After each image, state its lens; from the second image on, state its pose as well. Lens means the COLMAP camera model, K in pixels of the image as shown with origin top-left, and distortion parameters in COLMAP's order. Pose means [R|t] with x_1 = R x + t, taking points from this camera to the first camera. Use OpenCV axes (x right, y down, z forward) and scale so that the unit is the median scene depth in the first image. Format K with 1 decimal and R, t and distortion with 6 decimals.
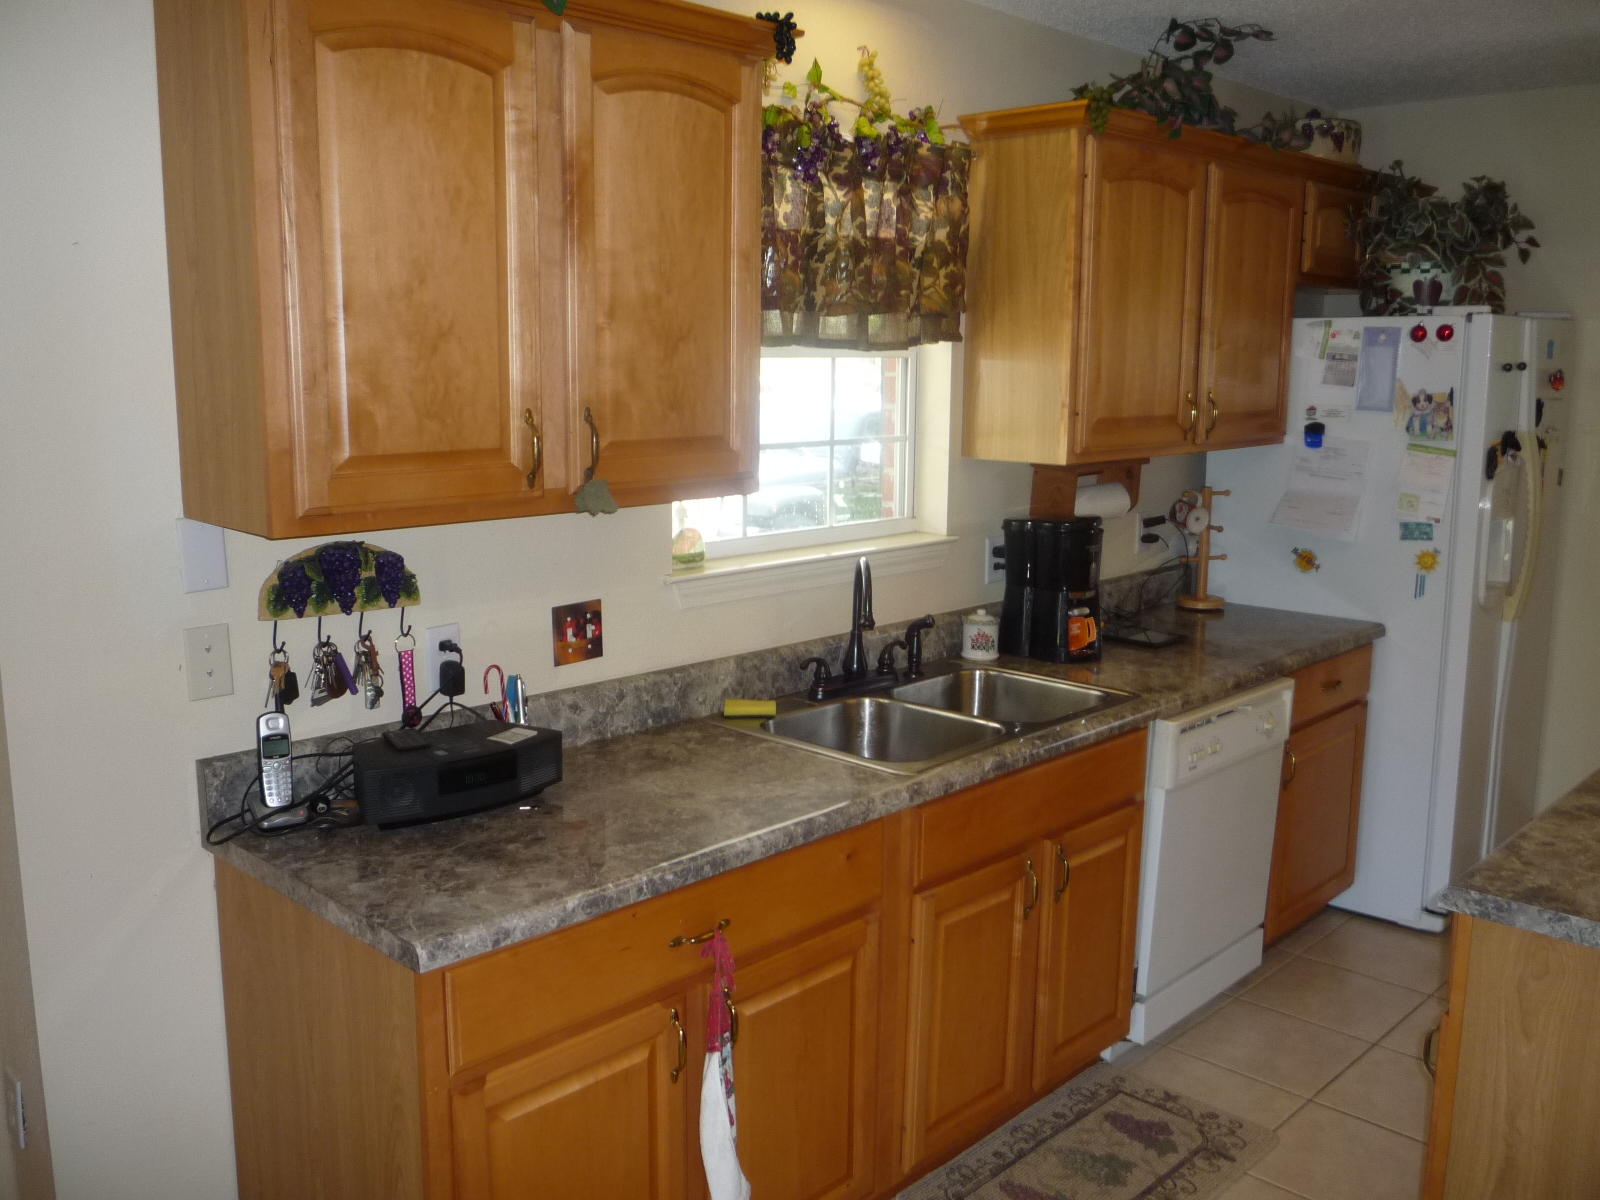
lens RADIAL K [[1393.6, 0, 795.3], [0, 1393.6, 596.7], [0, 0, 1]] dist [-0.060356, 0.035763]
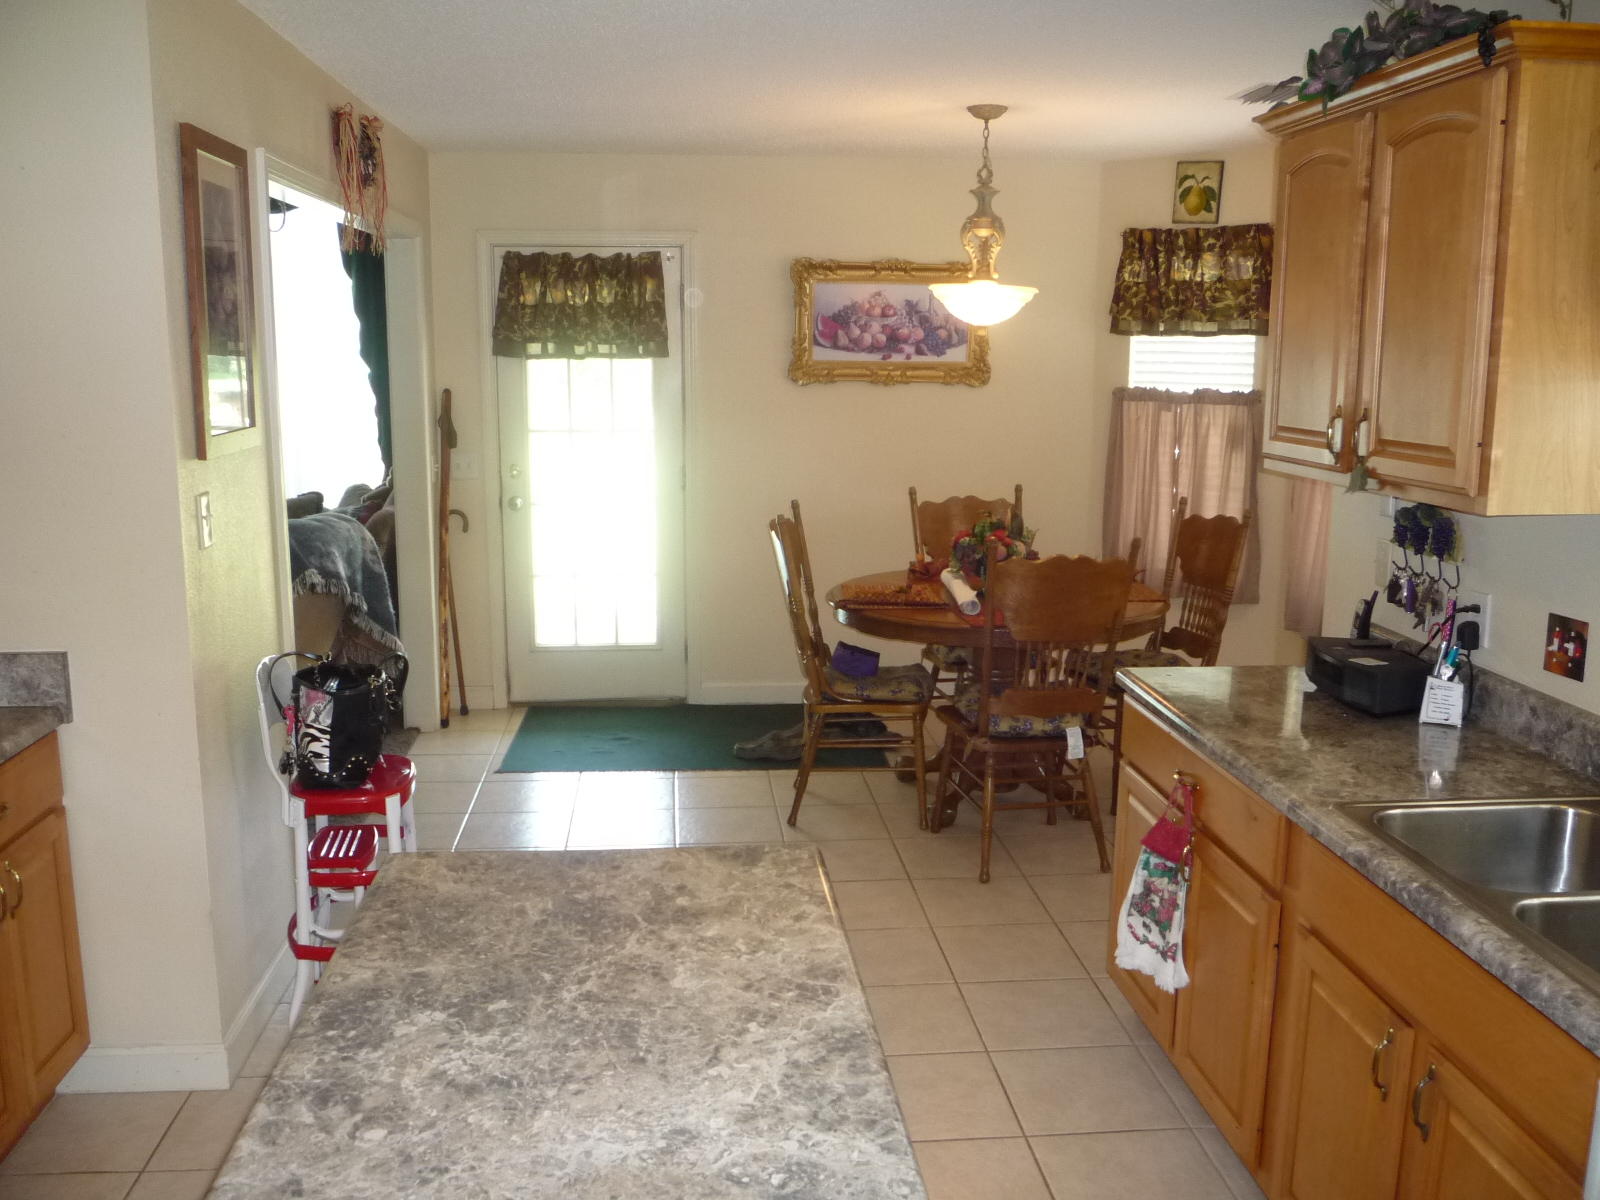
lens RADIAL K [[1393.6, 0, 805.3], [0, 1393.6, 596.7], [0, 0, 1]] dist [-0.060356, 0.035763]
pose [[-0.645342, 0.123114, -0.753908, 0.776972], [-0.143782, 0.949711, 0.278165, -0.169459], [0.750240, 0.287910, -0.595187, 0.962582]]
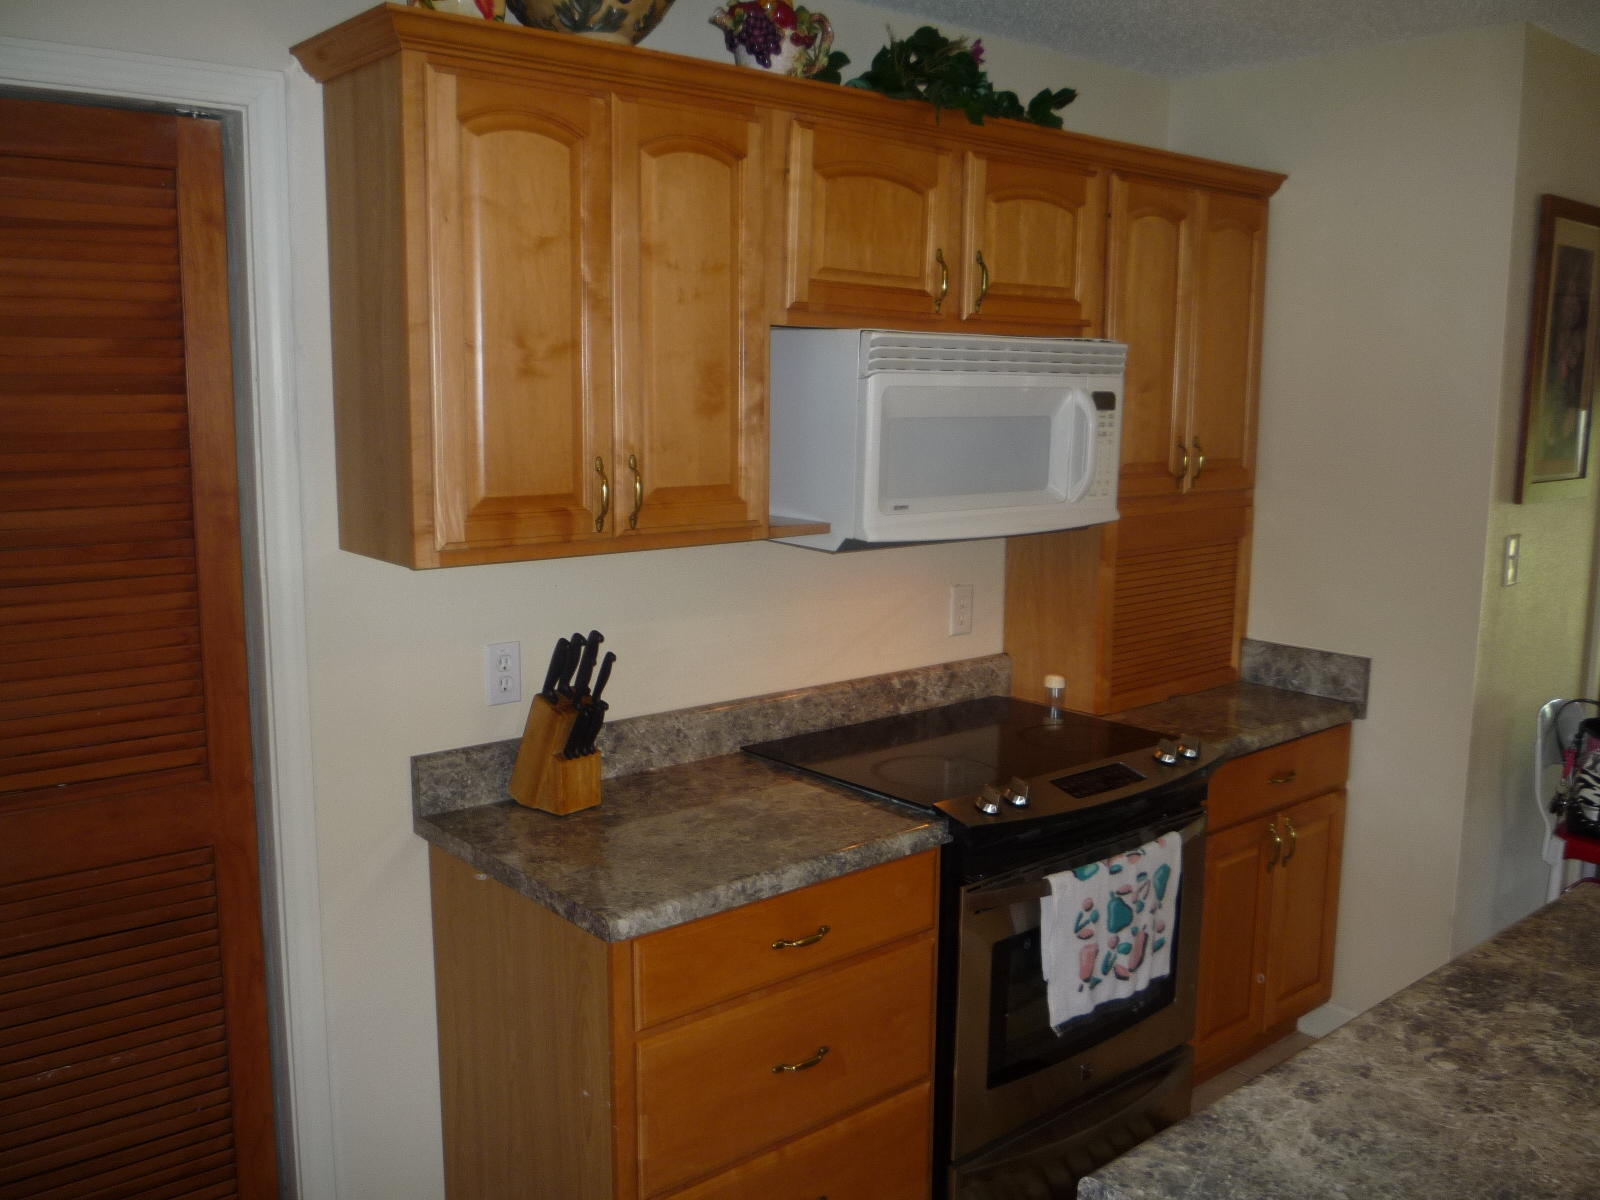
lens RADIAL K [[1393.6, 0, 798.9], [0, 1393.6, 602.9], [0, 0, 1]] dist [-0.060356, 0.035763]
pose [[-0.995832, -0.032715, 0.085137, 0.759803], [-0.003590, 0.946791, 0.321830, -0.191947], [-0.091135, 0.320183, -0.942962, 1.093073]]
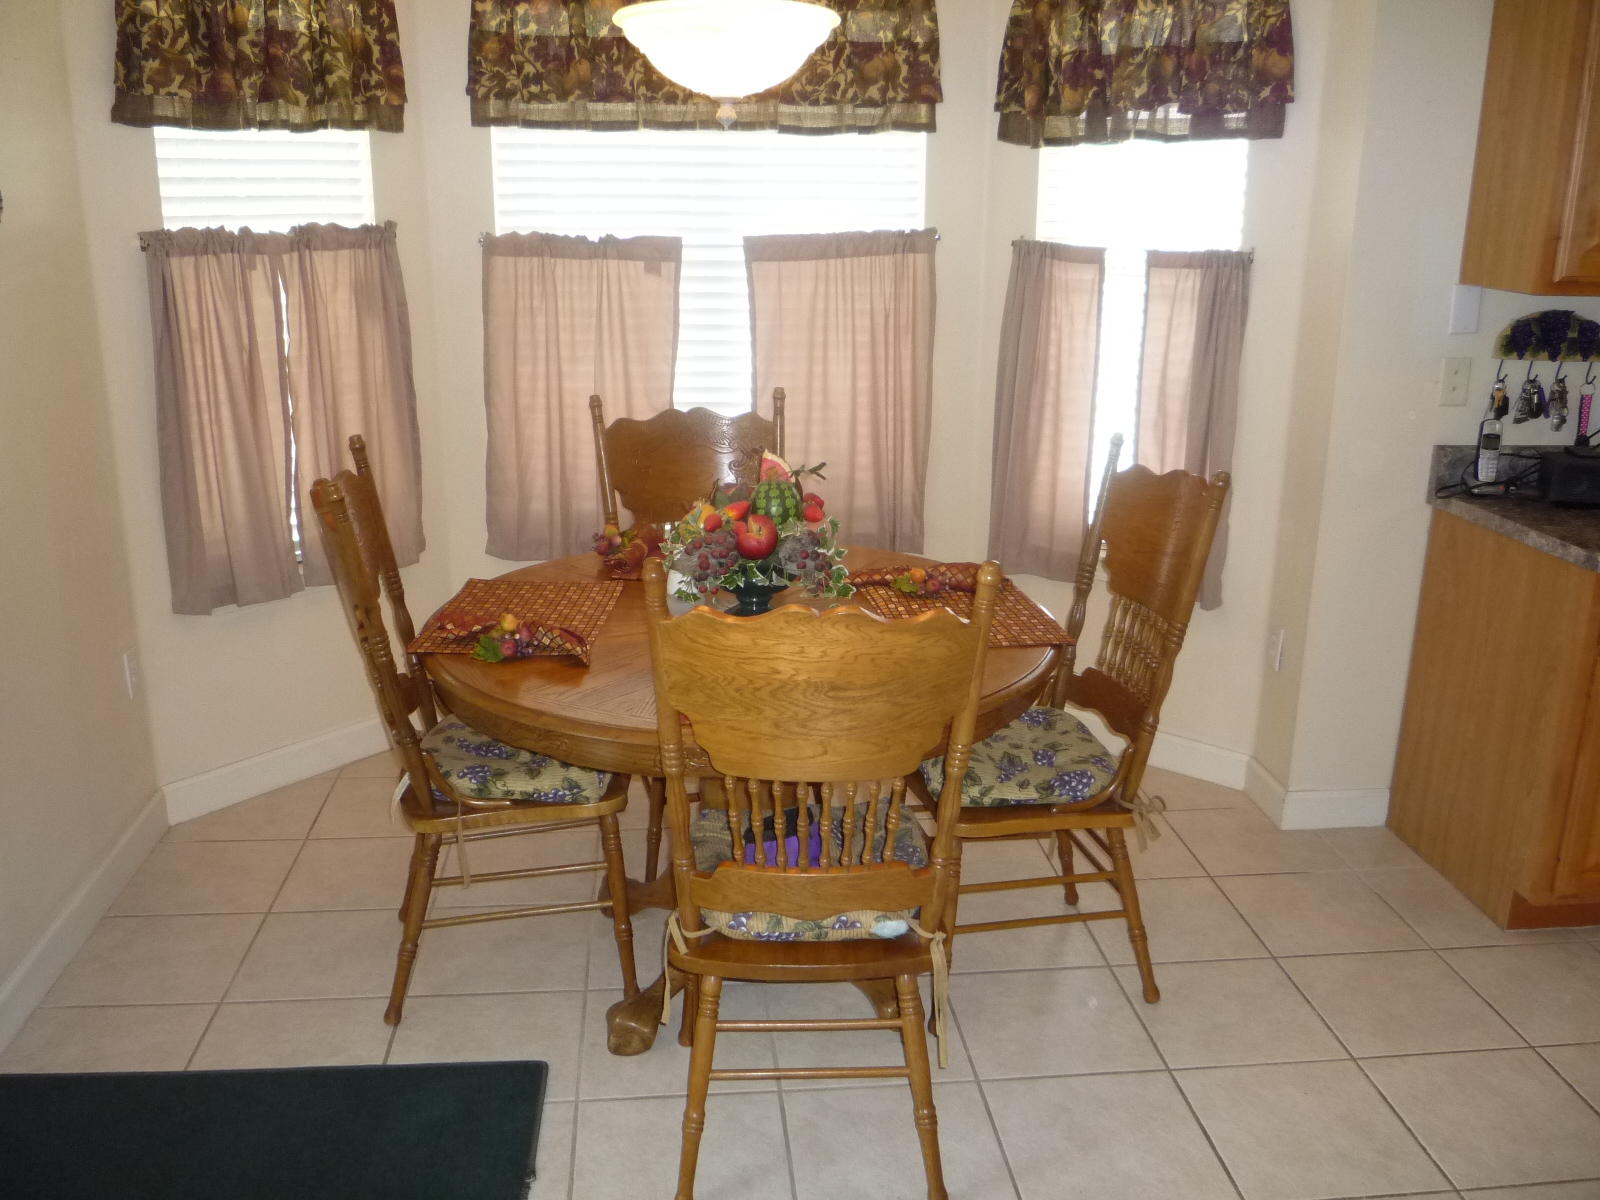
lens RADIAL K [[1393.6, 0, 793.9], [0, 1393.6, 597.2], [0, 0, 1]] dist [-0.060356, 0.035763]
pose [[0.761664, 0.179462, -0.622625, 0.005403], [-0.111583, 0.982854, 0.146792, 0.092715], [0.638292, -0.042332, 0.768629, -0.428111]]
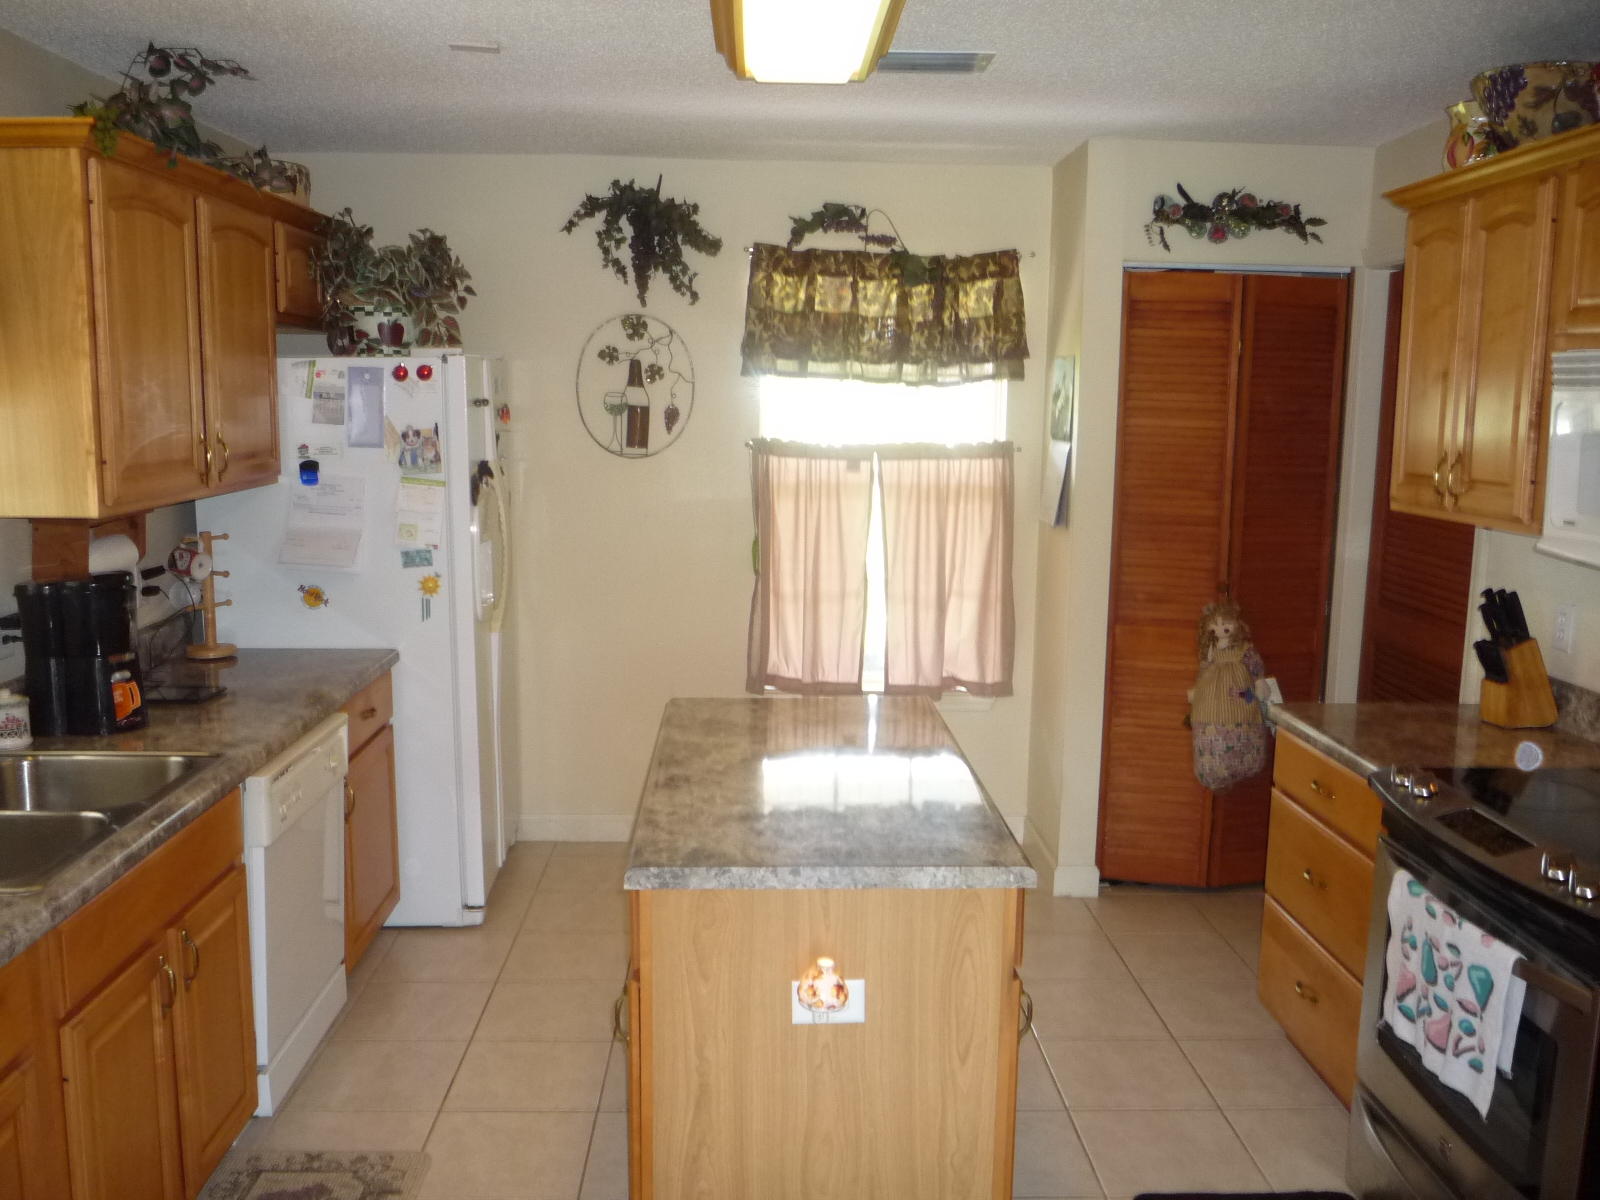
lens RADIAL K [[1393.6, 0, 769.8], [0, 1393.6, 604.2], [0, 0, 1]] dist [-0.060356, 0.035763]
pose [[0.705856, -0.104755, 0.700567, -0.133287], [0.117166, 0.992648, 0.030379, -0.015262], [-0.698598, 0.060640, 0.712940, 0.056962]]
